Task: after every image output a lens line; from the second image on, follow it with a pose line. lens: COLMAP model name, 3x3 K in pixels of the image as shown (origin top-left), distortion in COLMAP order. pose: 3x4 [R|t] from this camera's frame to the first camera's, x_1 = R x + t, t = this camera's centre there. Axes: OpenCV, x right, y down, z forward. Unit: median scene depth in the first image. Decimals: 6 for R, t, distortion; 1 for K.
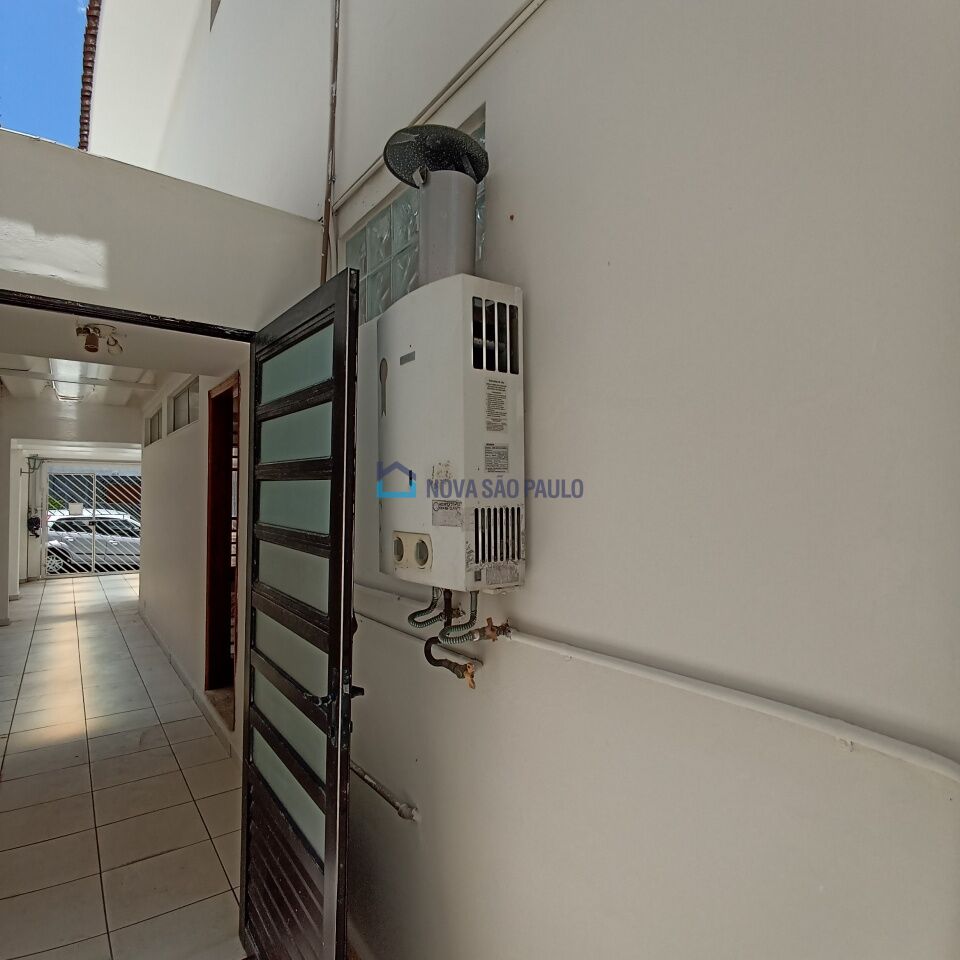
lens RADIAL K [[583.2, 0, 480.3], [0, 583.2, 480.1], [0, 0, 1]] dist [0.003514, -0.007149]
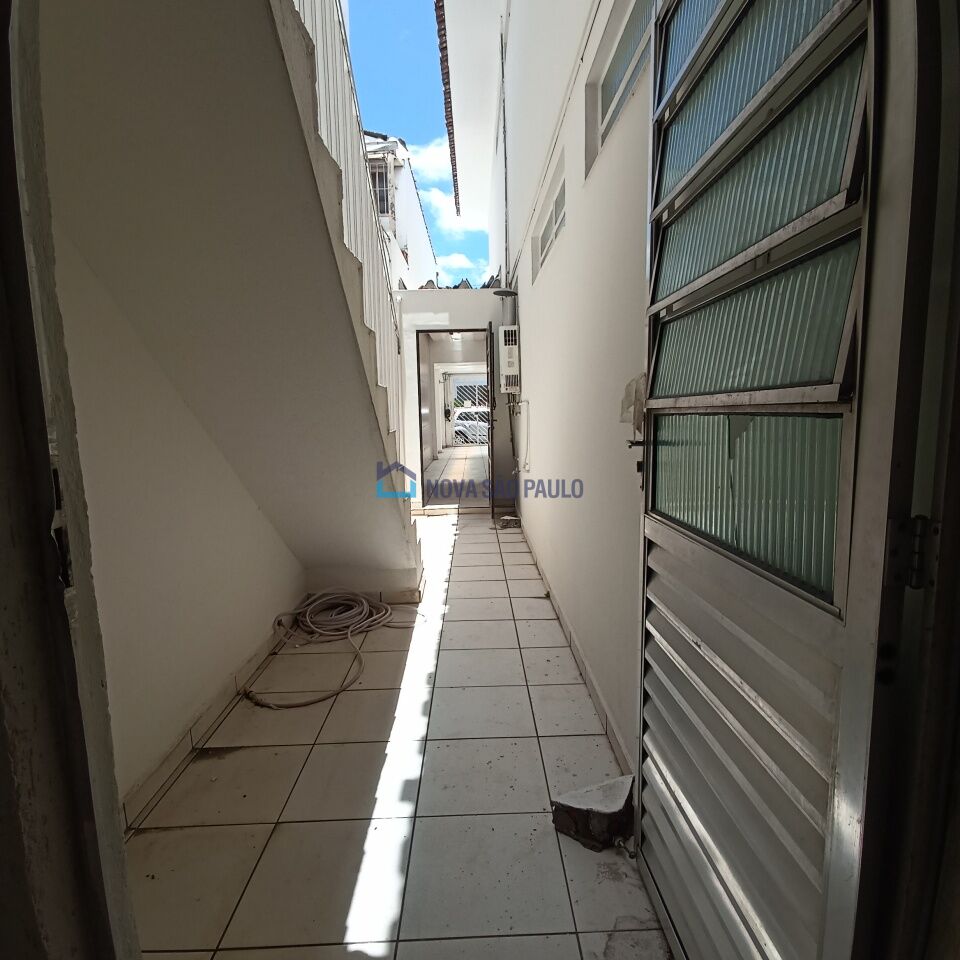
lens RADIAL K [[583.2, 0, 479.6], [0, 583.2, 478.5], [0, 0, 1]] dist [0.003514, -0.007149]
pose [[0.820783, 0.050723, -0.568984, 0.290733], [0.039559, 0.988612, 0.145197, 0.020604], [0.569869, -0.141684, 0.809429, -0.353227]]
